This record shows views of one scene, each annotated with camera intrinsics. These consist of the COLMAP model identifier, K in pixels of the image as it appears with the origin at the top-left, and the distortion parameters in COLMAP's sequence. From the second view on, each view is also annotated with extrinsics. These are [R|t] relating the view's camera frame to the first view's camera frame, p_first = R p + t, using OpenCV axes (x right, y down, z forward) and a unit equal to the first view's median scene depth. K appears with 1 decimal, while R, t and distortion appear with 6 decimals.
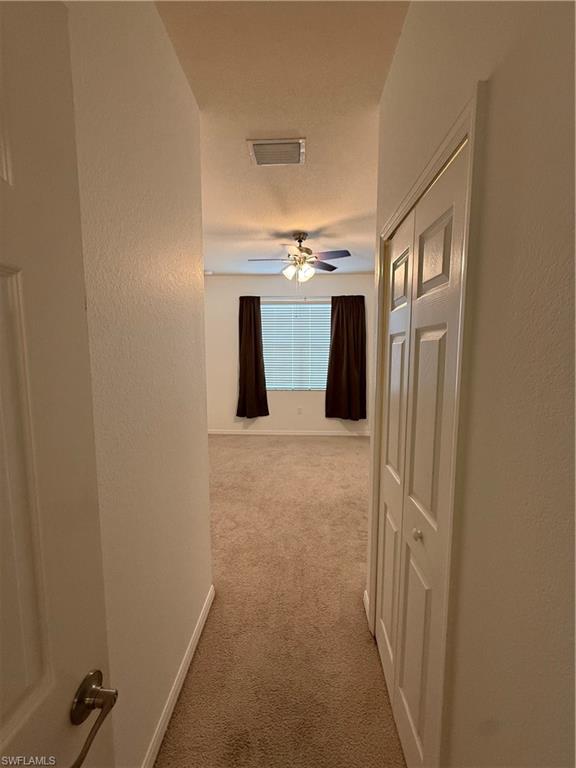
lens RADIAL K [[305.5, 0, 287.8], [0, 305.5, 382.2], [0, 0, 1]] dist [-0.003002, -0.000100]
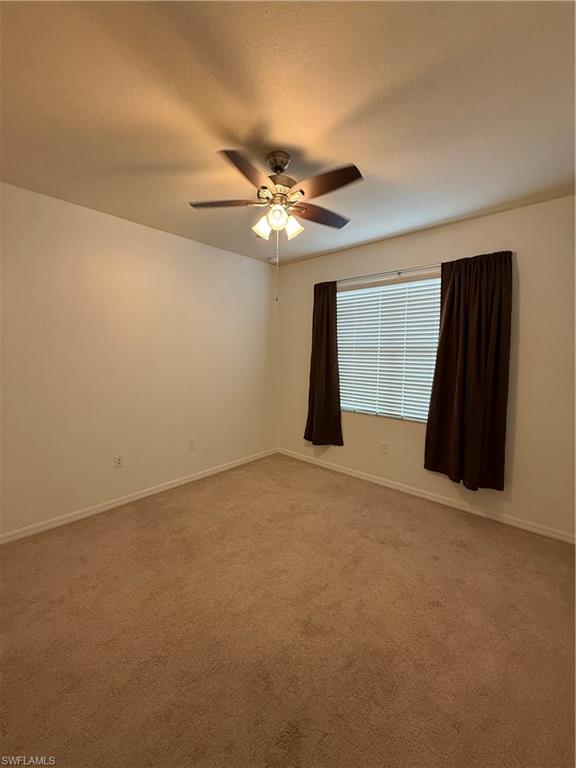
lens RADIAL K [[305.5, 0, 286.9], [0, 305.5, 382.9], [0, 0, 1]] dist [-0.003002, -0.000100]
pose [[0.777805, 0.070381, -0.624552, 0.279504], [-0.077007, 0.996895, 0.016438, -0.041270], [0.623770, 0.035310, 0.780810, 0.359937]]
